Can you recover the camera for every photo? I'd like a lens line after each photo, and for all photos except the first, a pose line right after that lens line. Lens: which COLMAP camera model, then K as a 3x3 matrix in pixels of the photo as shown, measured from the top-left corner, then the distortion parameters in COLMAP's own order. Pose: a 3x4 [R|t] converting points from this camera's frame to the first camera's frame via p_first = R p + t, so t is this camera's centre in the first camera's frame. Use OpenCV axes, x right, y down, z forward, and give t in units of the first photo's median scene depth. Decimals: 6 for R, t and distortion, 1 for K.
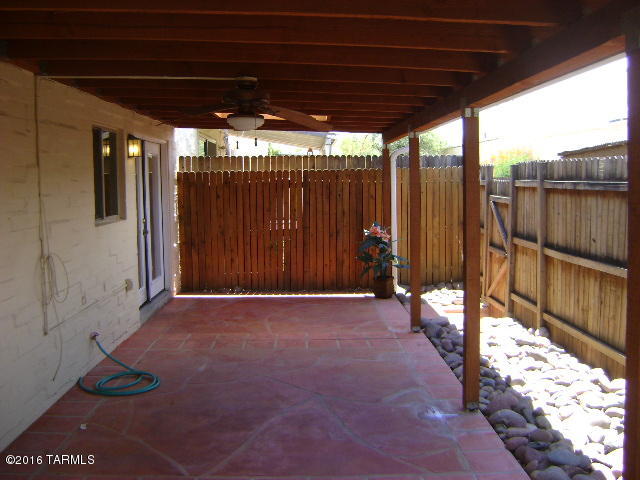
lens RADIAL K [[651.4, 0, 318.5], [0, 651.4, 239.7], [0, 0, 1]] dist [-0.060051, 0.000000]
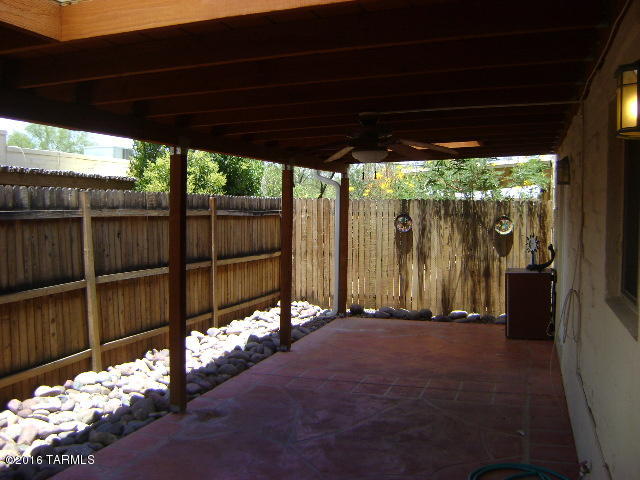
lens RADIAL K [[651.4, 0, 318.8], [0, 651.4, 240.8], [0, 0, 1]] dist [-0.060051, 0.000000]
pose [[-0.943941, -0.012959, 0.329860, -0.389489], [0.034155, 0.990033, 0.136634, -0.192626], [-0.328343, 0.140241, -0.934090, 2.055242]]
